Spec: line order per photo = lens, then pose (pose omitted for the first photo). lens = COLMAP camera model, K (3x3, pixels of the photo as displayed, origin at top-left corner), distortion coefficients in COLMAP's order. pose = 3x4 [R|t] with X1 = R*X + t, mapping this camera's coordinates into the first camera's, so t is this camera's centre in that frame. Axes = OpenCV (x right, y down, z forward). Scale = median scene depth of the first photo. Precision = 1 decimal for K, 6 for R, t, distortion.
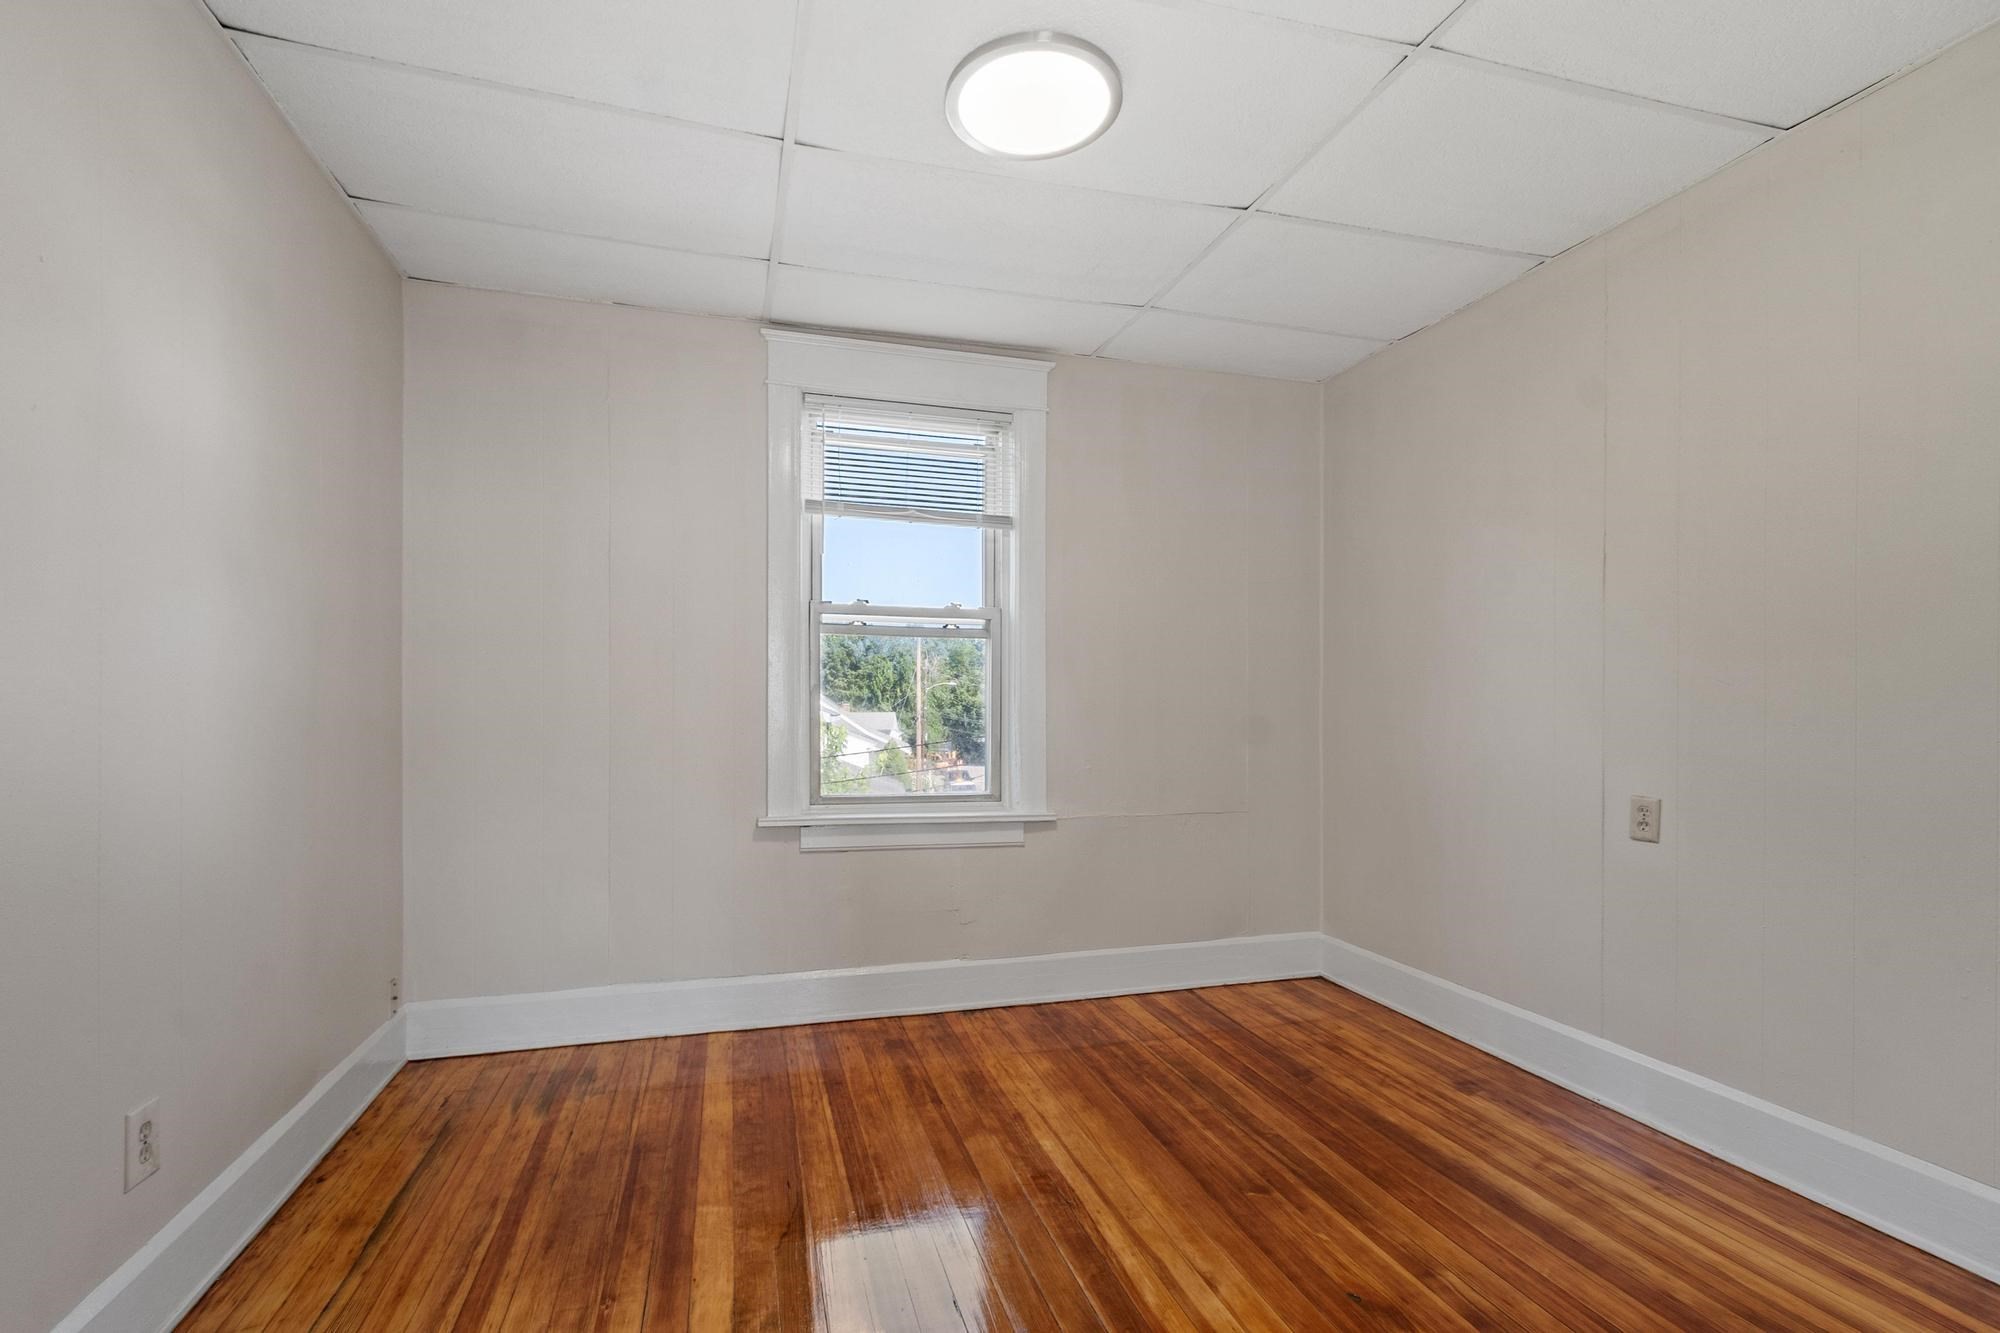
lens RADIAL K [[872.9, 0, 971.1], [0, 872.9, 707.8], [0, 0, 1]] dist [0.002756, 0.000416]
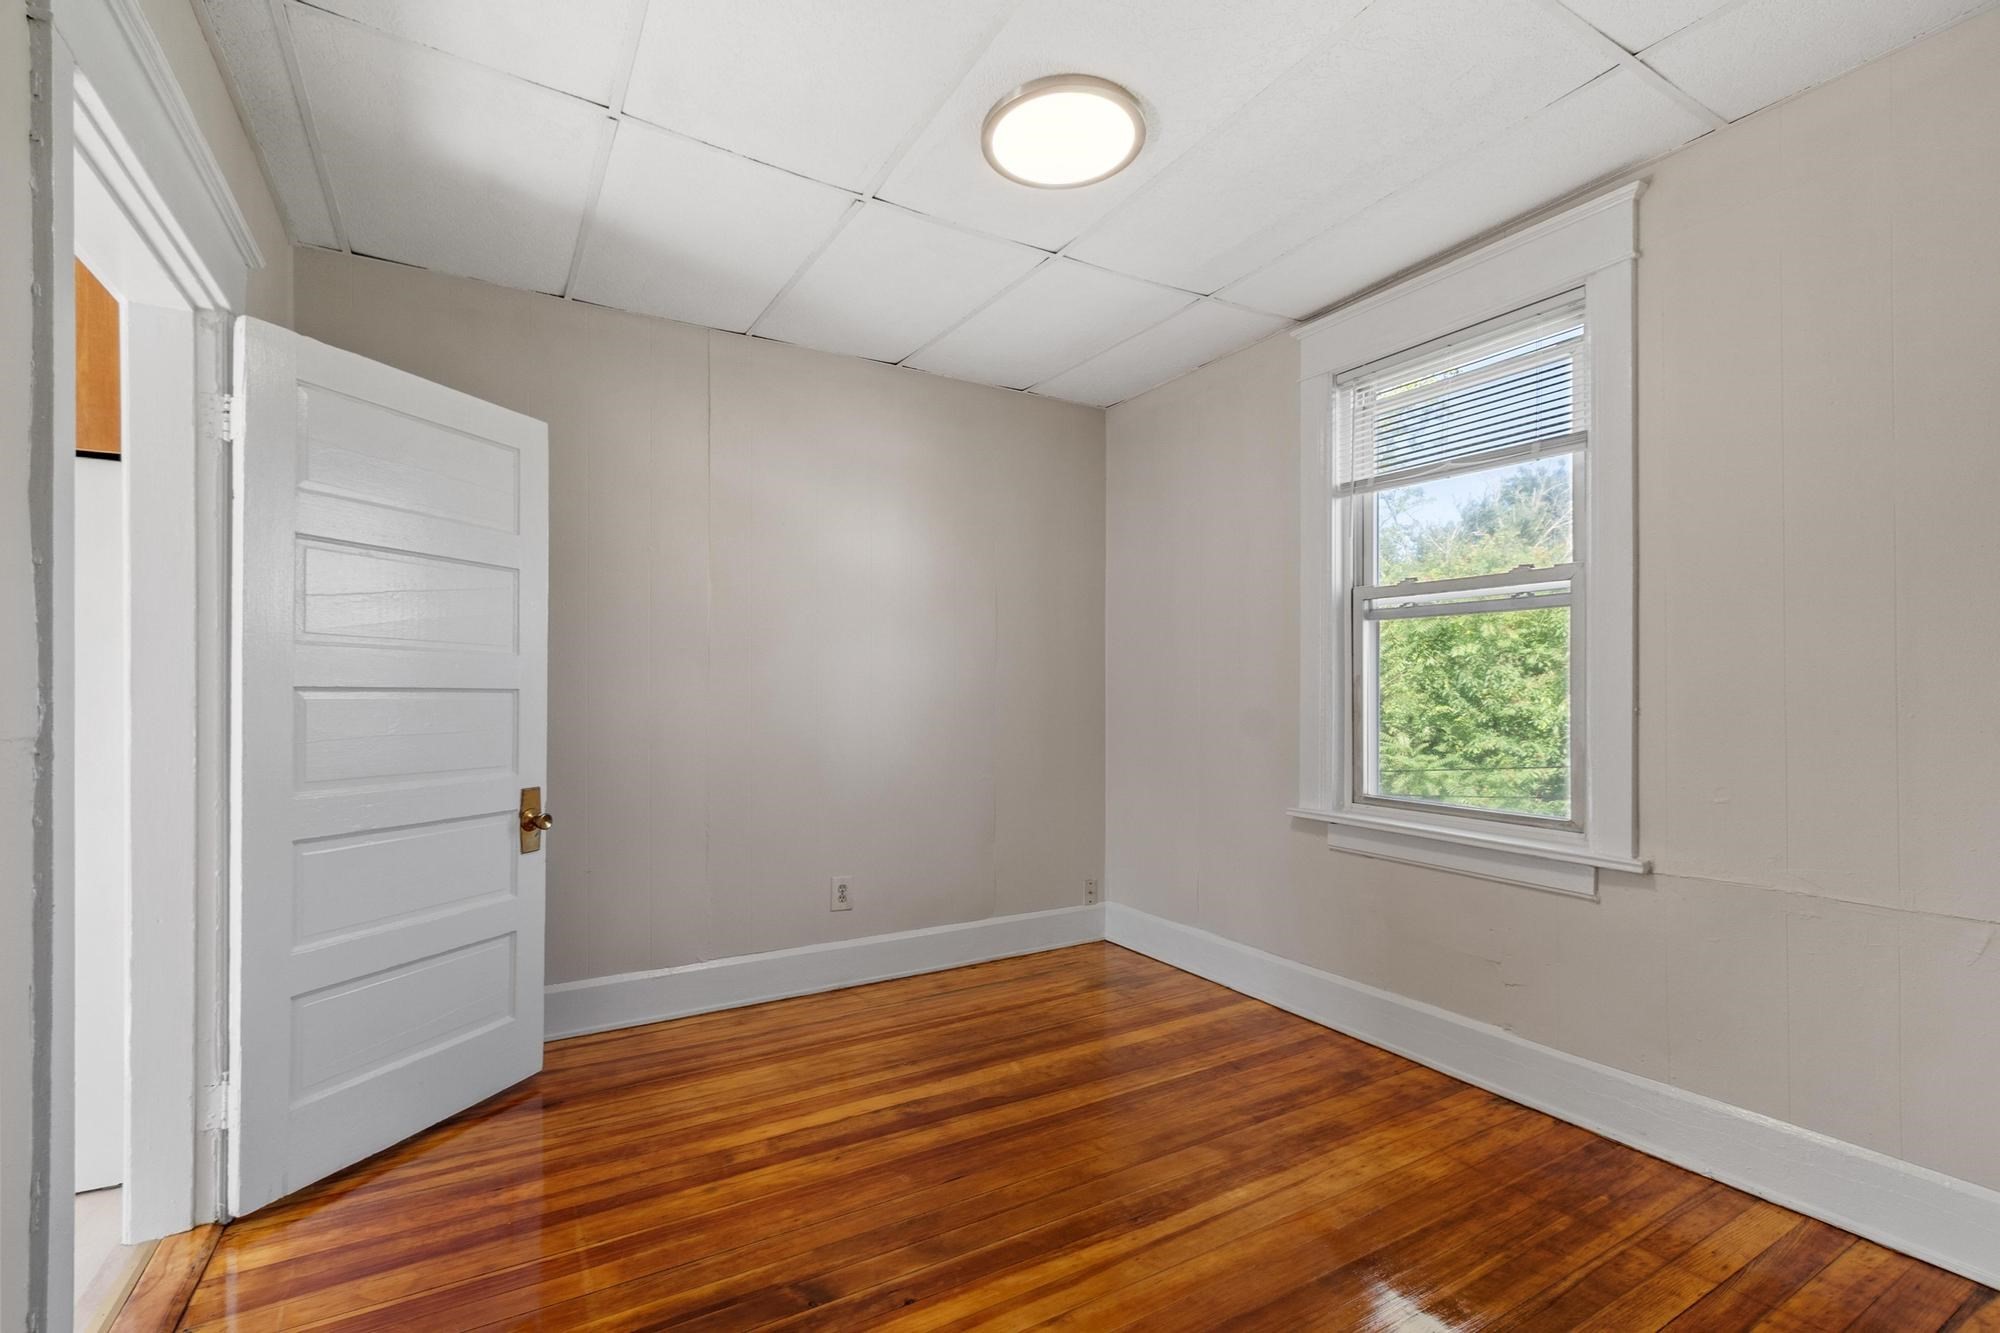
lens RADIAL K [[880.7, 0, 1003.5], [0, 880.7, 687.4], [0, 0, 1]] dist [0.001028, 0.000314]
pose [[0.268663, -0.007959, -0.963201, 0.739773], [-0.003650, 0.999950, -0.009281, -0.004392], [0.963227, 0.006009, 0.268620, 0.438608]]
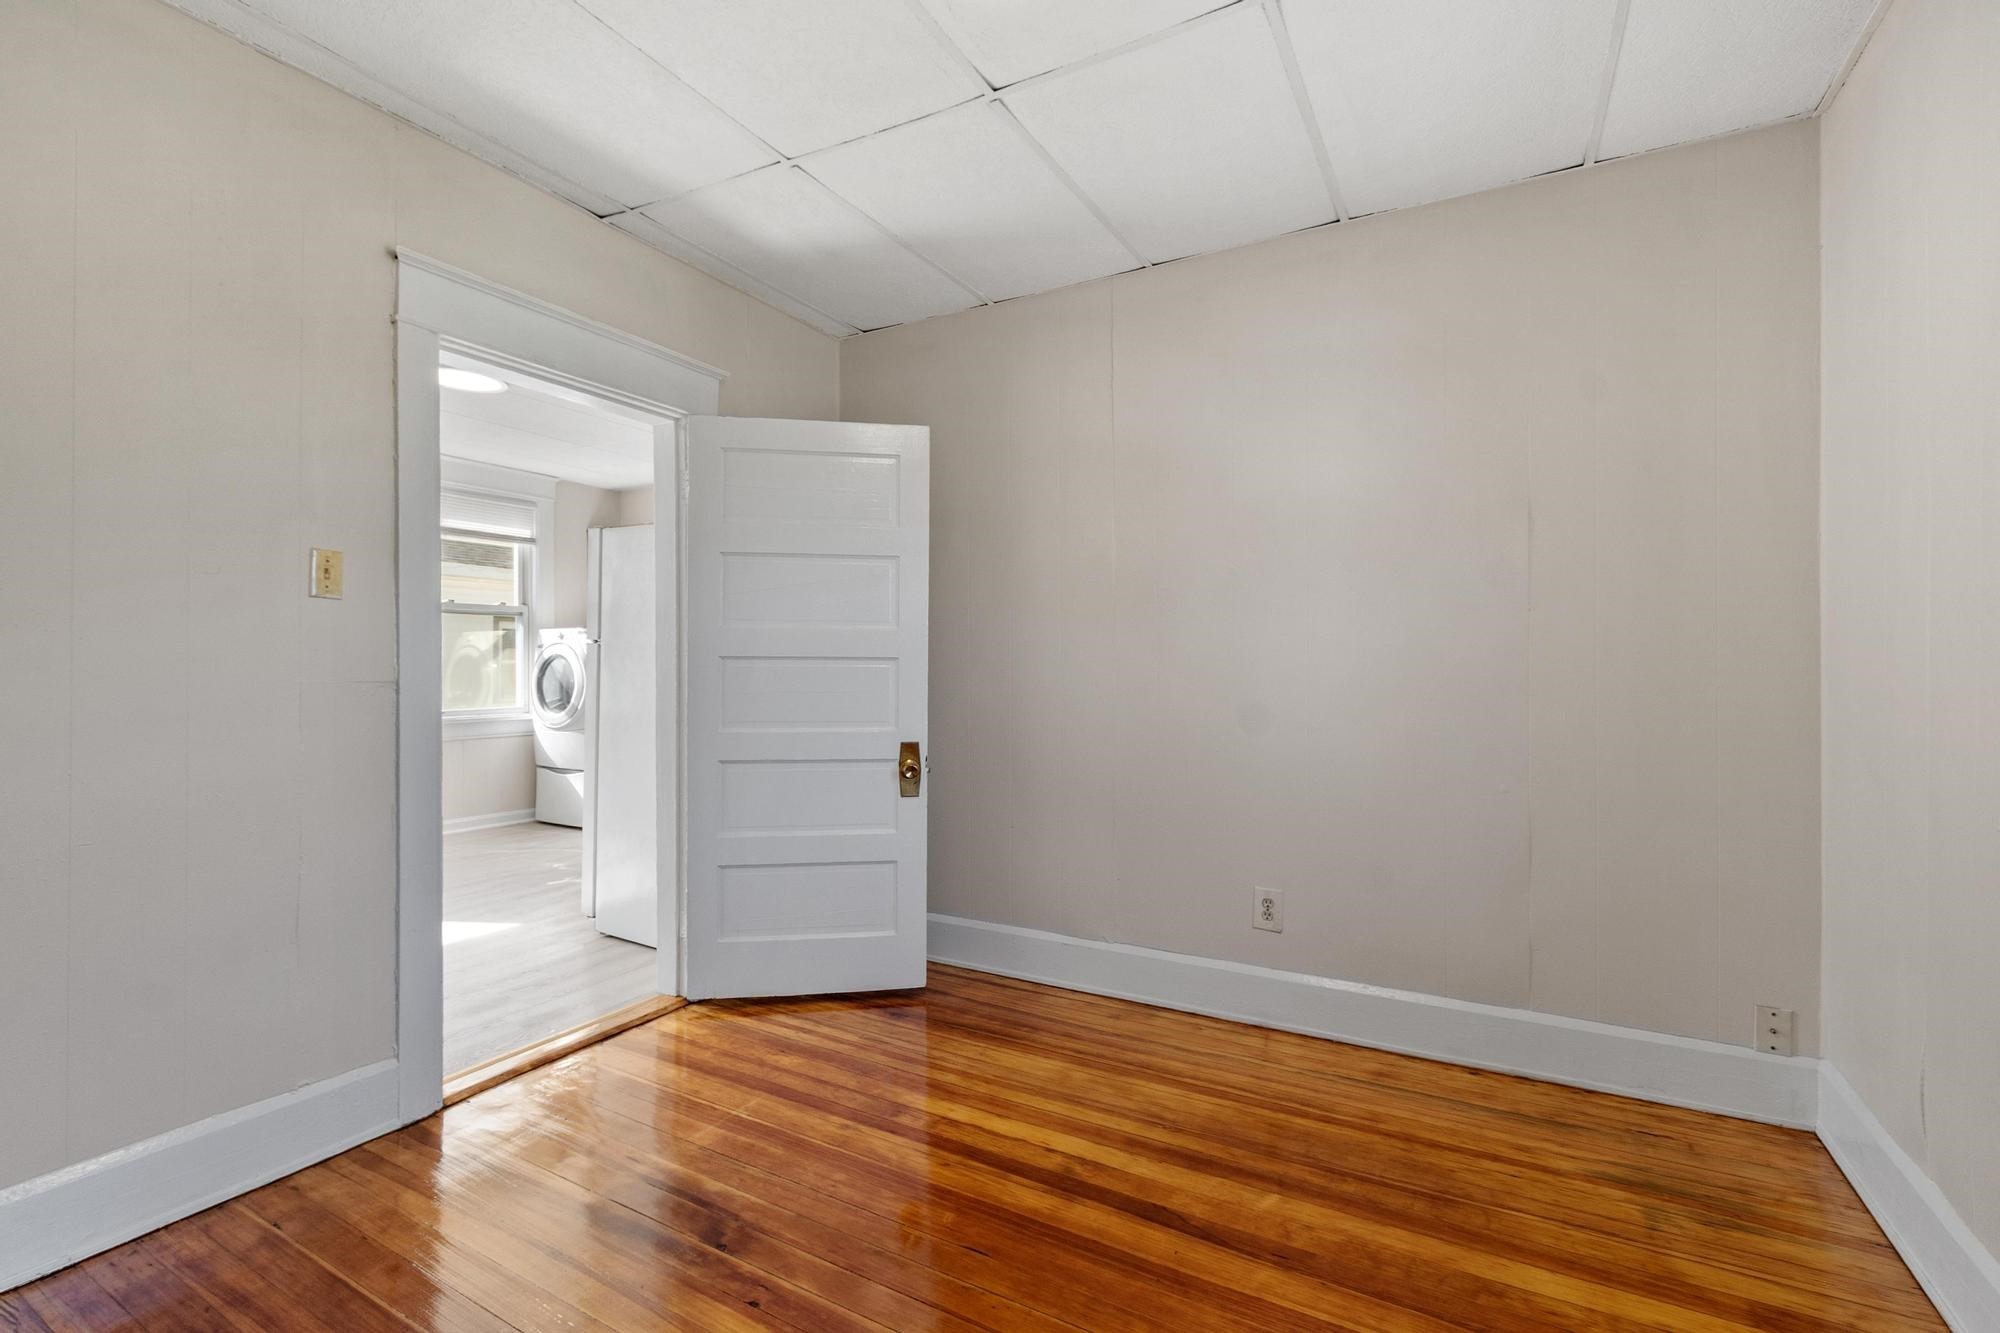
lens RADIAL K [[908.4, 0, 960.2], [0, 908.4, 666.3], [0, 0, 1]] dist [-0.000181, -0.000304]
pose [[-0.720057, -0.003458, -0.693906, 0.445791], [-0.004362, 0.999990, -0.000457, 0.001261], [0.693901, 0.002698, -0.720065, 1.057494]]
